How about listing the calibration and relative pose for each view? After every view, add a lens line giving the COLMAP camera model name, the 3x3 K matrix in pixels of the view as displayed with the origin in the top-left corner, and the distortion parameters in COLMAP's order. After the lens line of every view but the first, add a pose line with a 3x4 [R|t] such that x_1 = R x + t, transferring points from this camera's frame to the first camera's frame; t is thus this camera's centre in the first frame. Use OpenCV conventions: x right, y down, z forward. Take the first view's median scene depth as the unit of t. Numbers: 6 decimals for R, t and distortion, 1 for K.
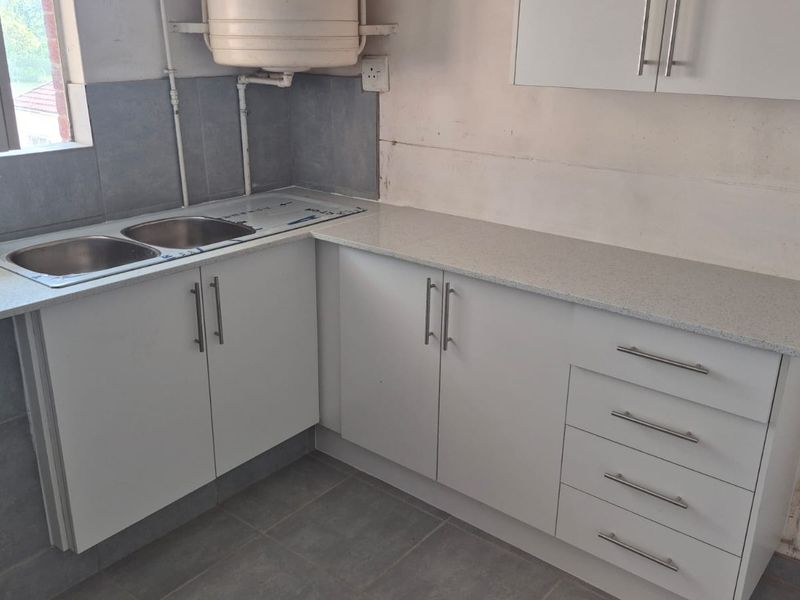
lens RADIAL K [[741.2, 0, 400.0], [0, 741.2, 300.0], [0, 0, 1]] dist [0.139511, -0.217811]
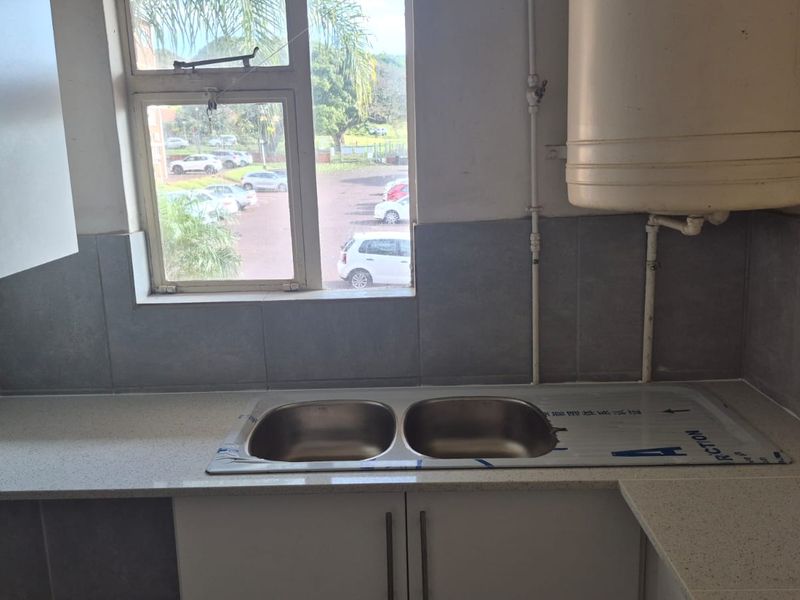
lens RADIAL K [[741.2, 0, 400.0], [0, 741.2, 300.0], [0, 0, 1]] dist [0.139511, -0.217811]
pose [[0.612816, 0.132789, -0.778989, 0.210093], [-0.231773, 0.972629, -0.016534, -0.175414], [0.755472, 0.190681, 0.626819, 0.459763]]
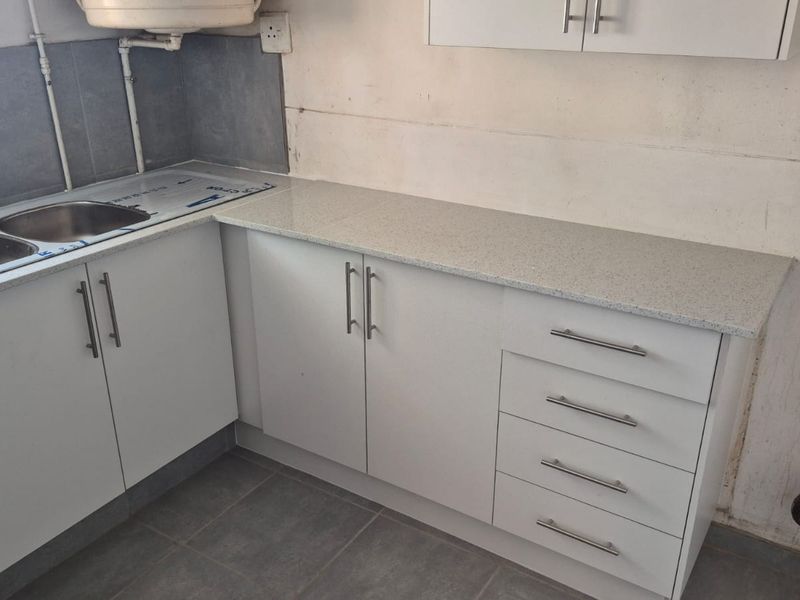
lens RADIAL K [[743.8, 0, 395.4], [0, 743.8, 312.8], [0, 0, 1]] dist [0.118230, -0.174001]
pose [[0.994172, -0.056219, 0.091982, 0.008689], [0.049617, 0.996130, 0.072554, -0.027582], [-0.095705, -0.067568, 0.993114, 0.067752]]
